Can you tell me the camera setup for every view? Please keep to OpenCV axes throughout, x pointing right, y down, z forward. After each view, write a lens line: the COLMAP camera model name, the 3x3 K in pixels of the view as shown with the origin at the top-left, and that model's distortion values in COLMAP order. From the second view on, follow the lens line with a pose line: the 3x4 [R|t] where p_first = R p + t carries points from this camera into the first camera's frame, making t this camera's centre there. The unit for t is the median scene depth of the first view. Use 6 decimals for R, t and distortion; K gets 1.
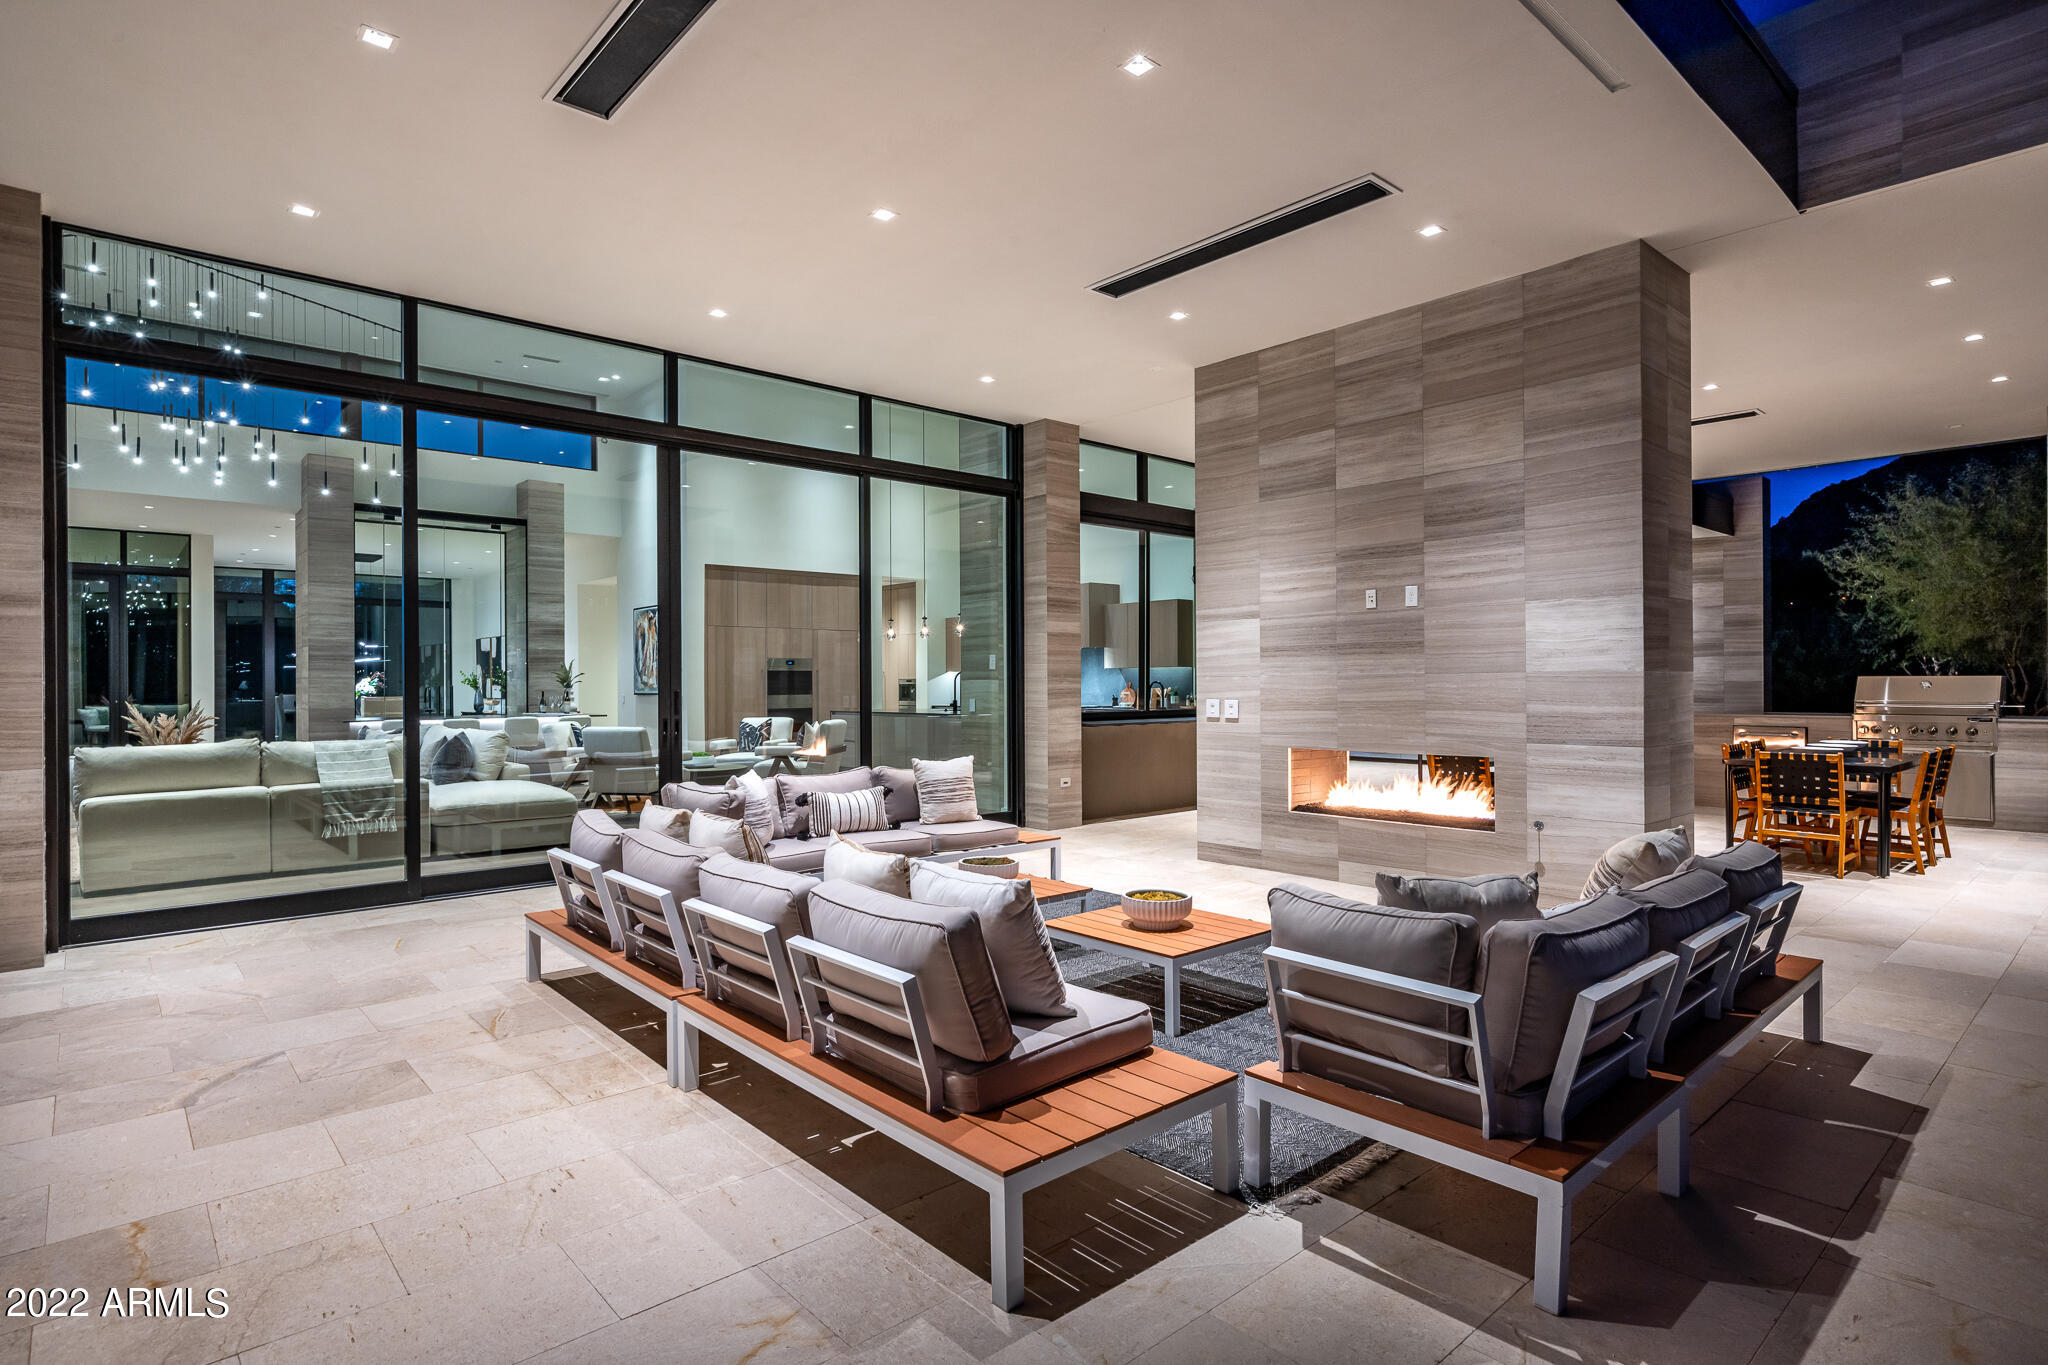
lens RADIAL K [[1020.9, 0, 1024.0], [0, 1020.9, 682.5], [0, 0, 1]] dist [-0.002210, 0.000599]
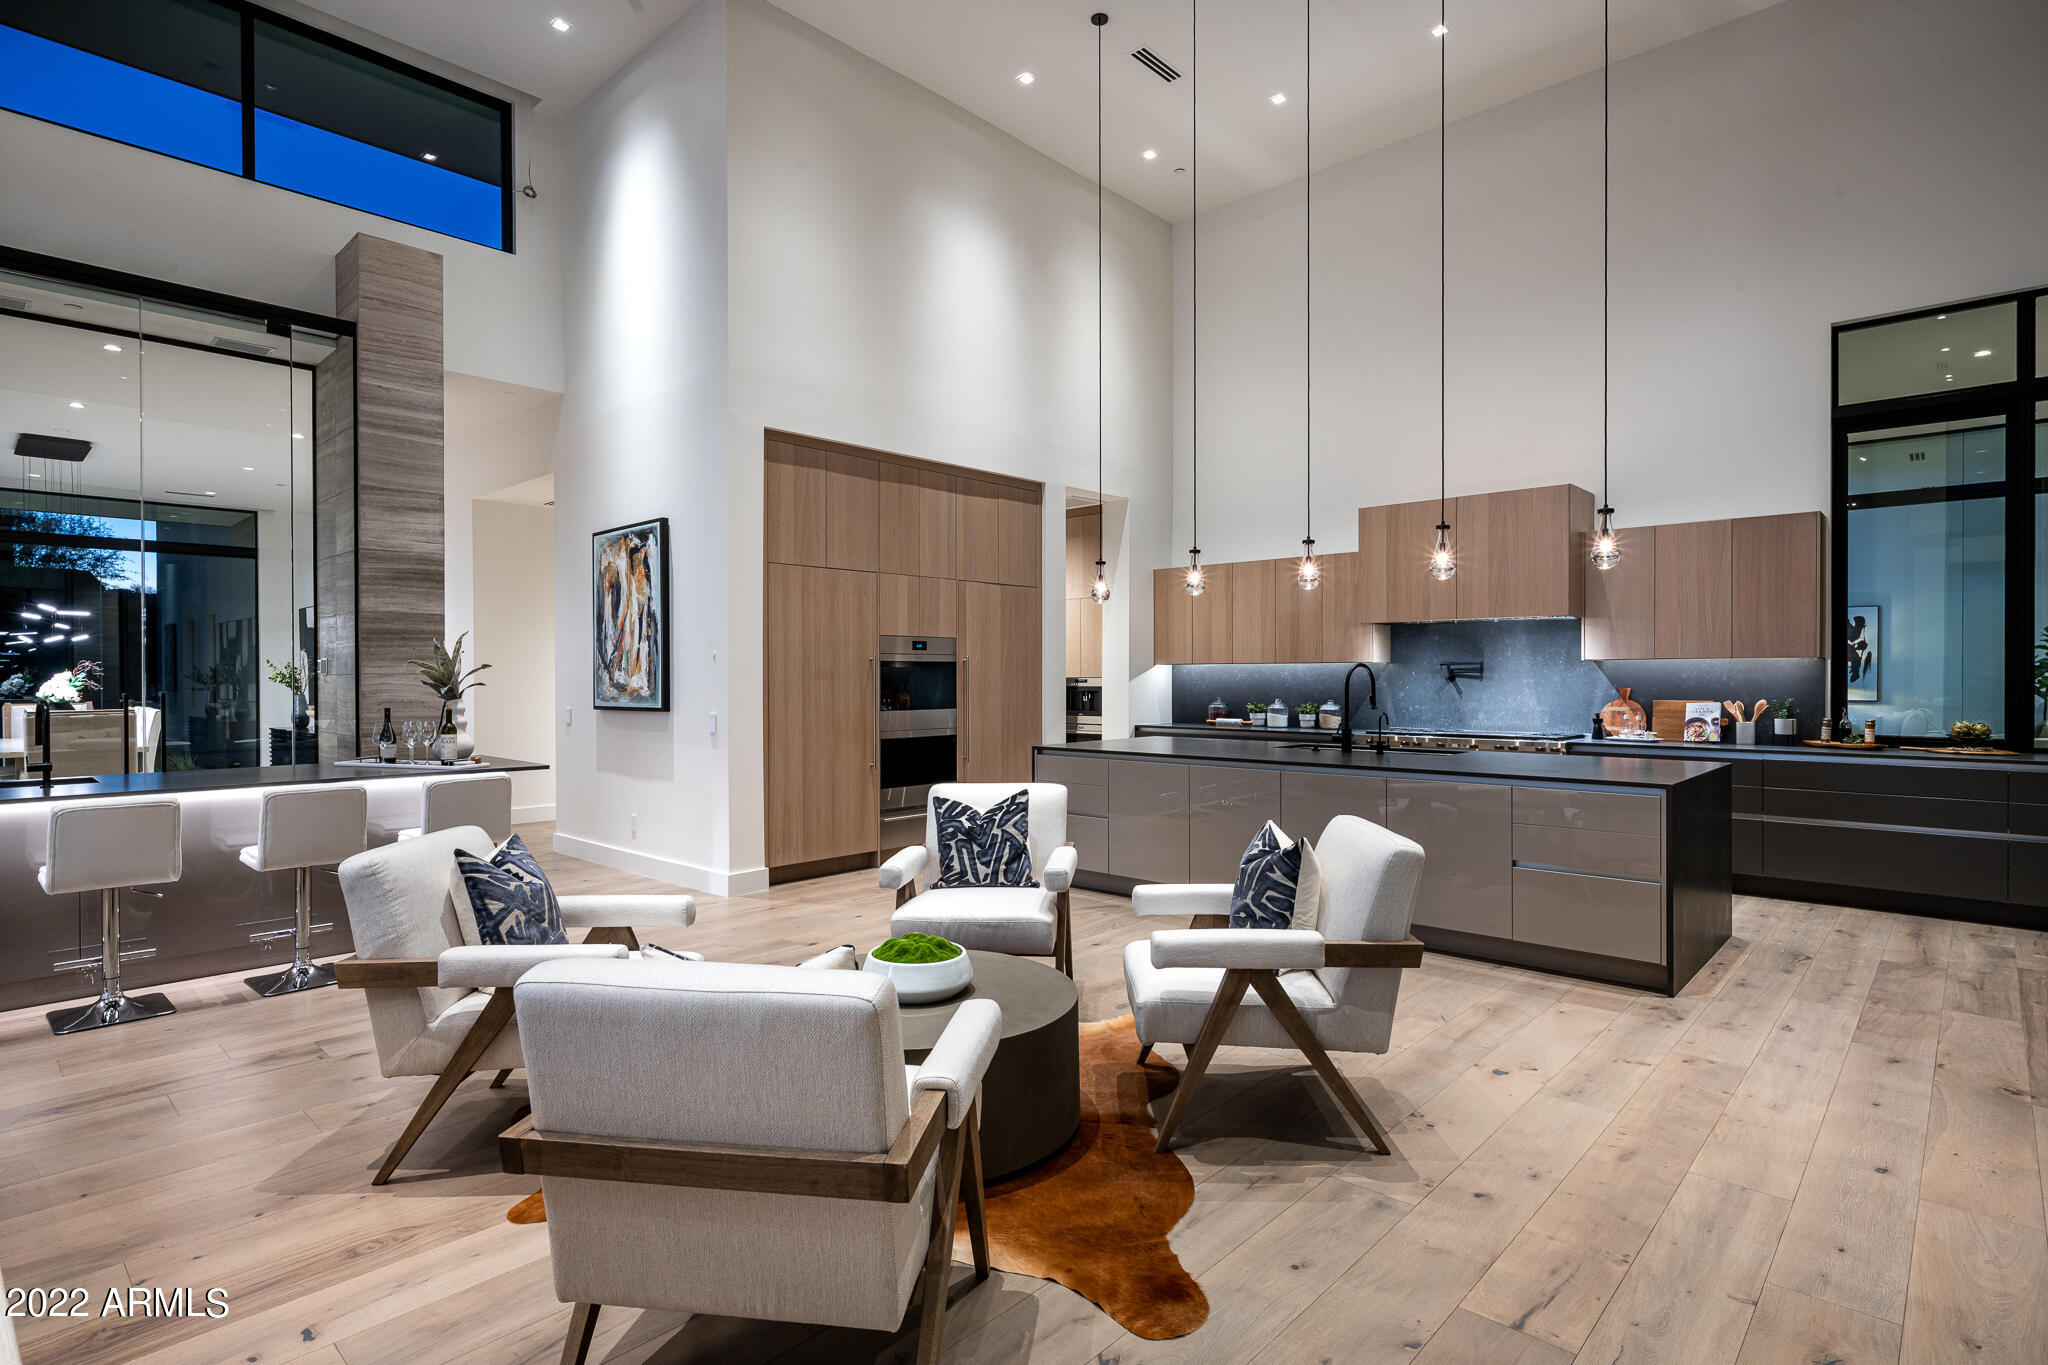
lens RADIAL K [[1020.9, 0, 1024.0], [0, 1020.9, 682.5], [0, 0, 1]] dist [-0.002210, 0.000599]
pose [[0.996277, 0.002283, 0.086179, -0.405802], [-0.002846, 0.999975, 0.006401, -0.008395], [-0.086163, -0.006622, 0.996259, 0.918165]]
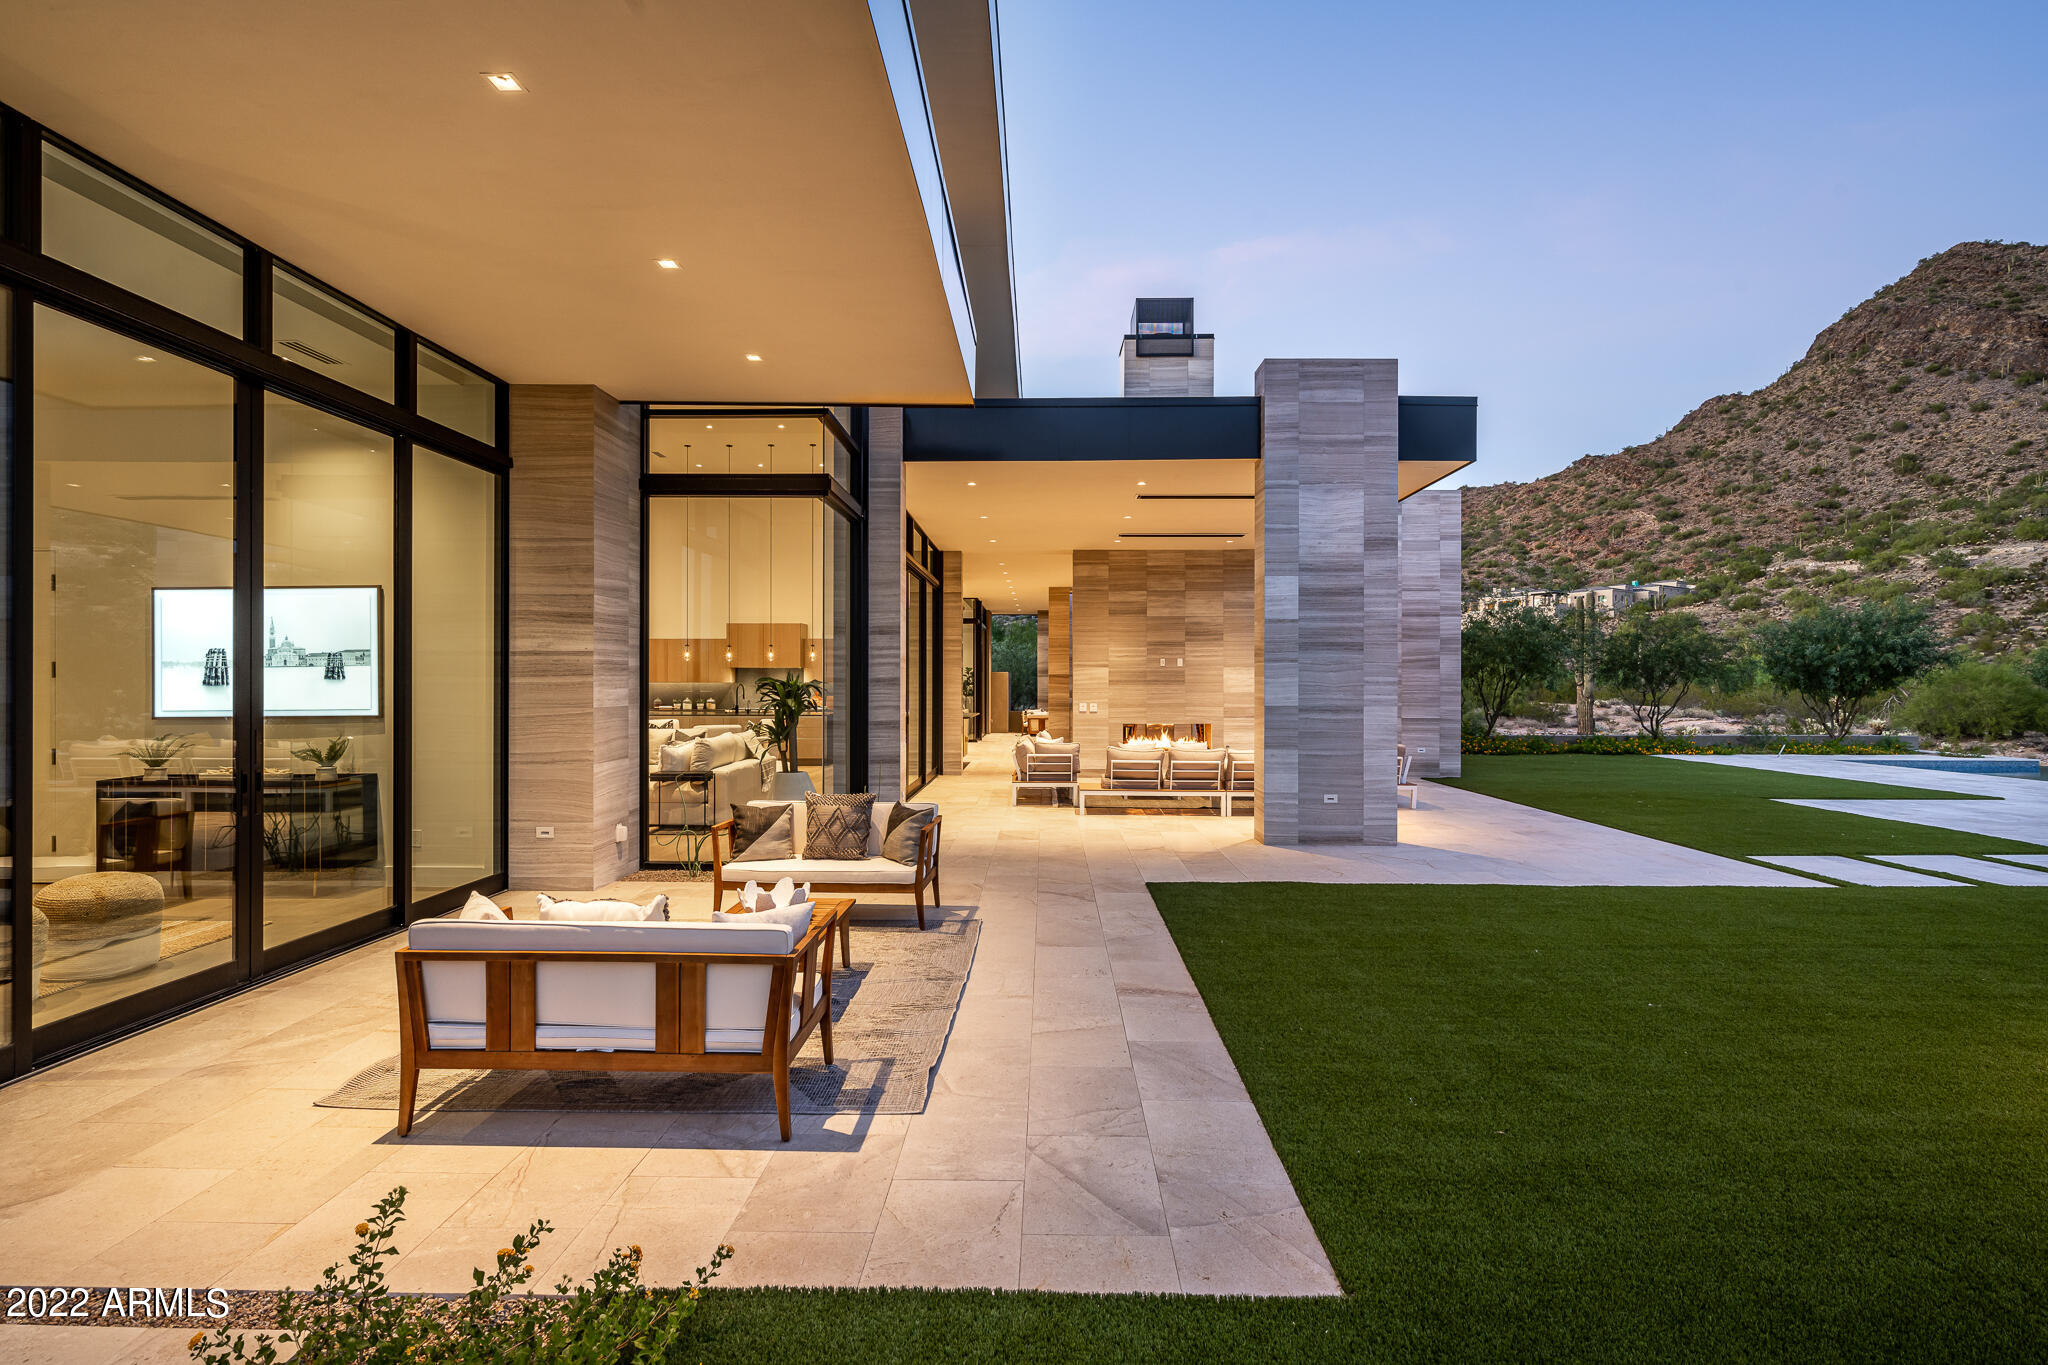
lens RADIAL K [[1020.9, 0, 1024.0], [0, 1020.9, 682.5], [0, 0, 1]] dist [-0.002210, 0.000599]
pose [[0.687924, 0.005666, 0.725761, -1.293956], [-0.004916, 0.999983, -0.003148, -0.018004], [-0.725767, -0.001402, 0.687940, -0.355381]]
